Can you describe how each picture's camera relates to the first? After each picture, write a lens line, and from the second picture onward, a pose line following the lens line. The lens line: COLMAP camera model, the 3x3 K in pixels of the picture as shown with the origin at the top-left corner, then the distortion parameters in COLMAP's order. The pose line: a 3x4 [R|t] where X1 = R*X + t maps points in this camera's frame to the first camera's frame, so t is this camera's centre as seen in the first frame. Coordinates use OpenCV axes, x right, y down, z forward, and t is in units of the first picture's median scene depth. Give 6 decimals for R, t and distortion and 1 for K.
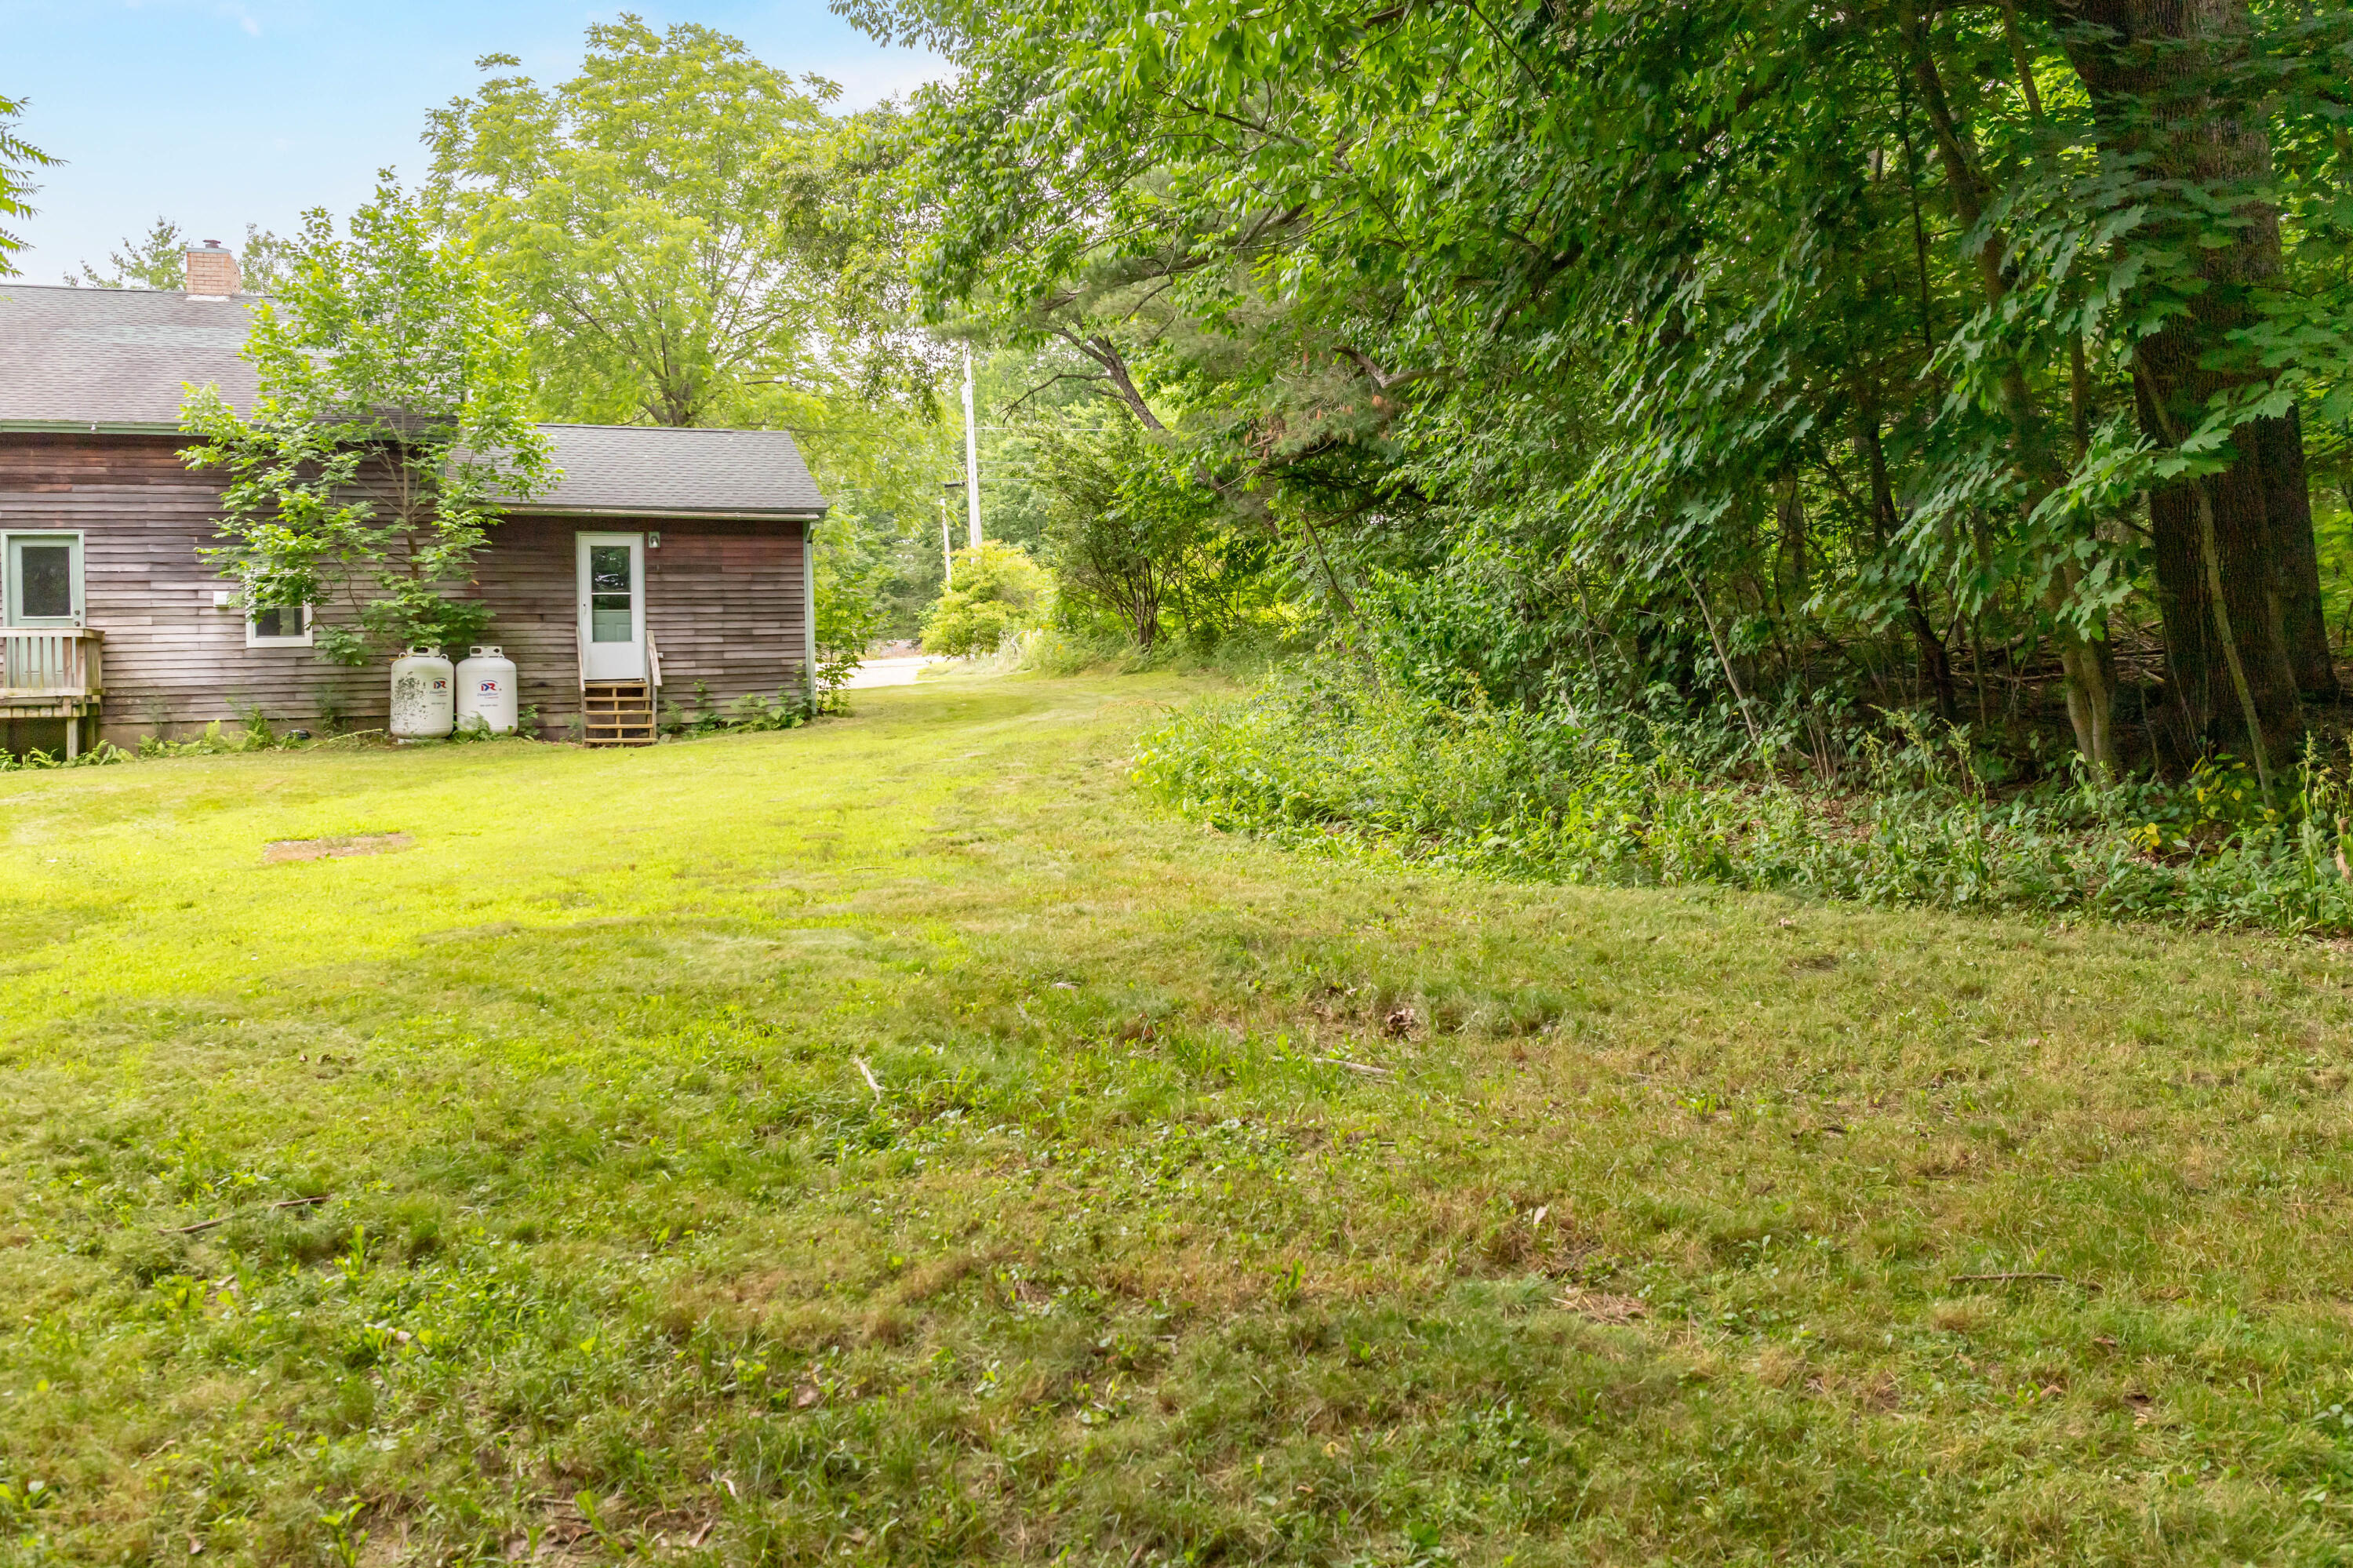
lens RADIAL K [[1653.9, 0, 1180.2], [0, 1653.9, 685.1], [0, 0, 1]] dist [-0.035543, -0.007153]
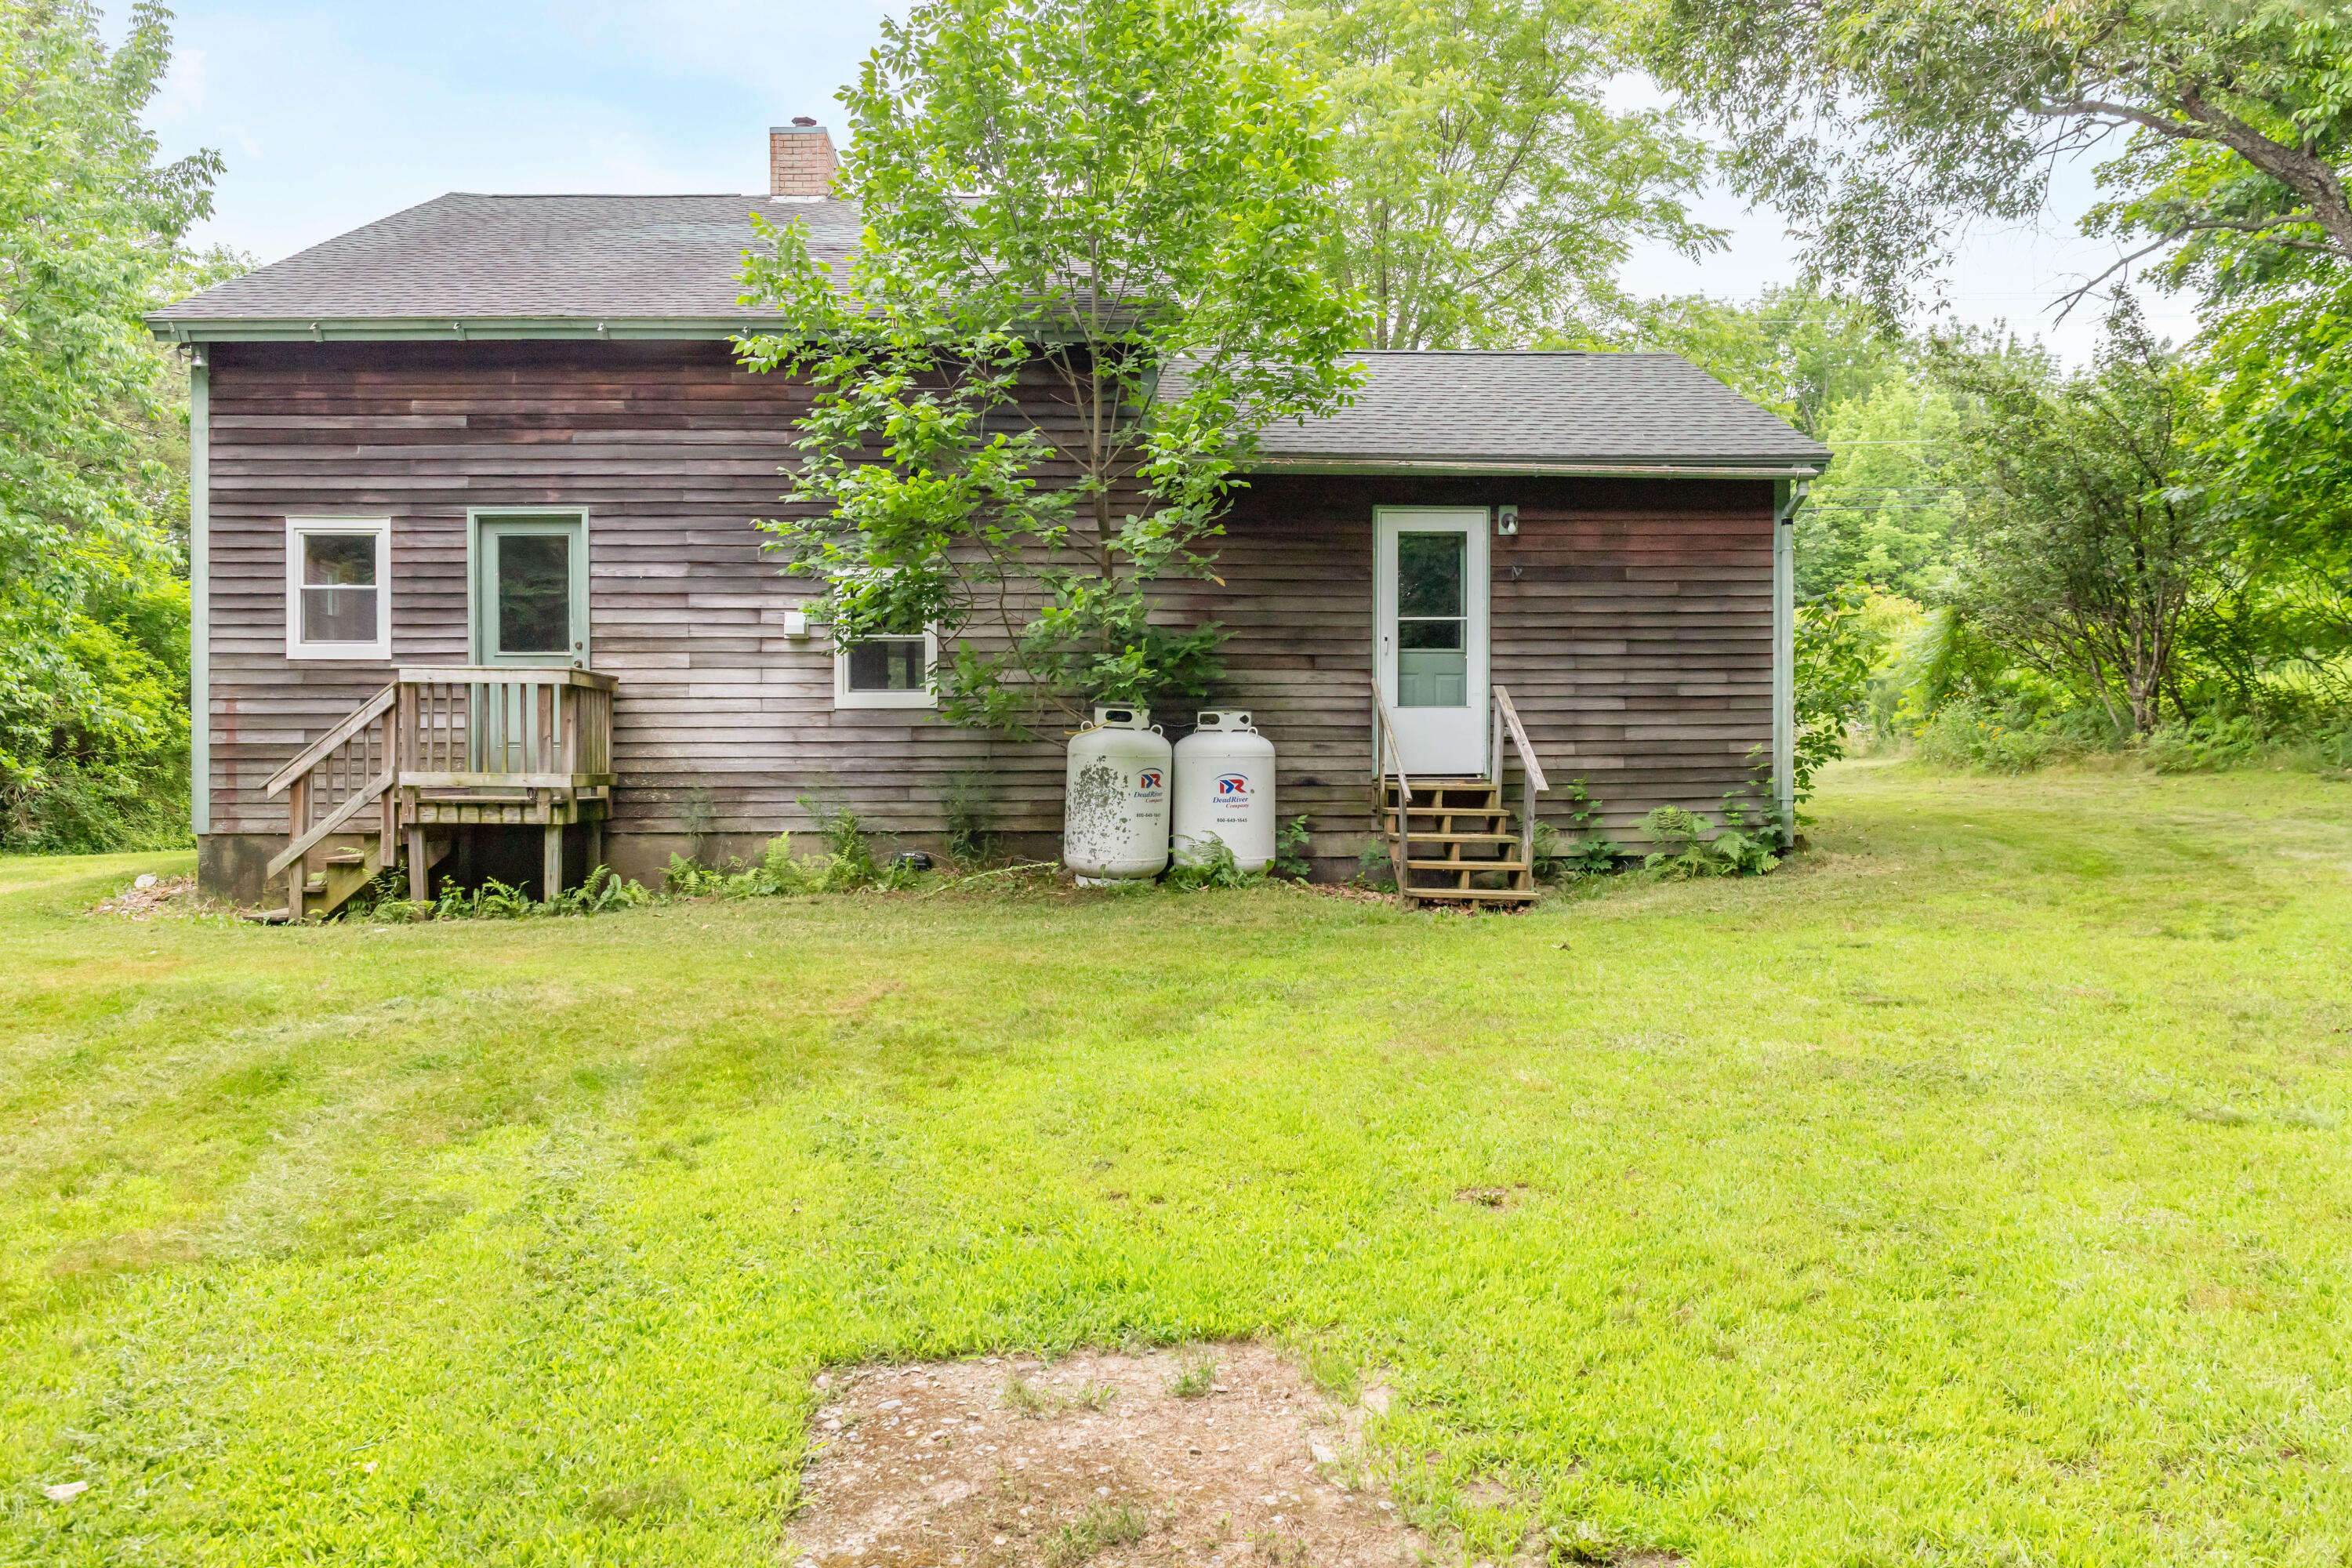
lens RADIAL K [[1581.5, 0, 1108.6], [0, 1581.5, 815.7], [0, 0, 1]] dist [-0.008061, -0.004148]
pose [[0.933938, 0.032863, -0.355921, -0.276968], [-0.021256, 0.999109, 0.036475, -0.007299], [0.356803, -0.026500, 0.933804, 0.505021]]
